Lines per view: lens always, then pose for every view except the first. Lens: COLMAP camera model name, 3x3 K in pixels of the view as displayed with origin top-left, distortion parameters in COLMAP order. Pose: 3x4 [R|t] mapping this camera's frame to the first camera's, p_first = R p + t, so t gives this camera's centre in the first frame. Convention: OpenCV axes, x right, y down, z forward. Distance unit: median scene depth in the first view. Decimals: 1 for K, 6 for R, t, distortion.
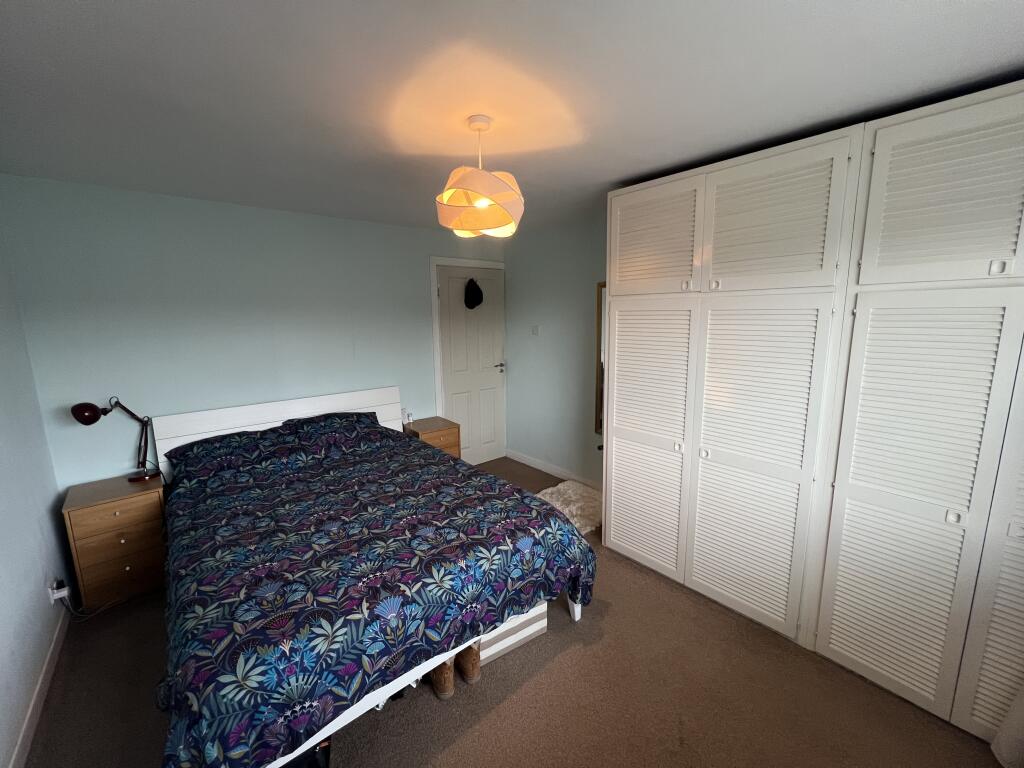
lens RADIAL K [[410.1, 0, 510.0], [0, 410.1, 379.8], [0, 0, 1]] dist [0.000553, -0.000199]
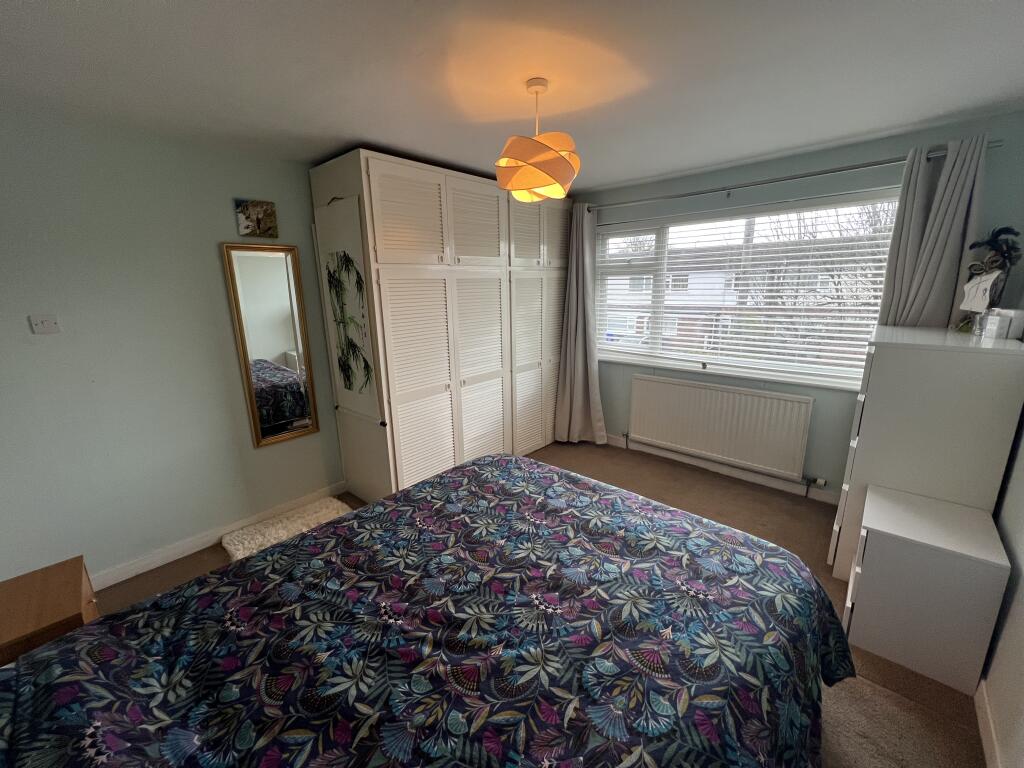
lens RADIAL K [[410.1, 0, 509.3], [0, 410.1, 382.1], [0, 0, 1]] dist [0.000553, -0.000199]
pose [[-0.130233, -0.212436, 0.968458, -1.092625], [0.184672, 0.954486, 0.234205, -0.147725], [-0.974133, 0.209348, -0.085075, 1.174231]]
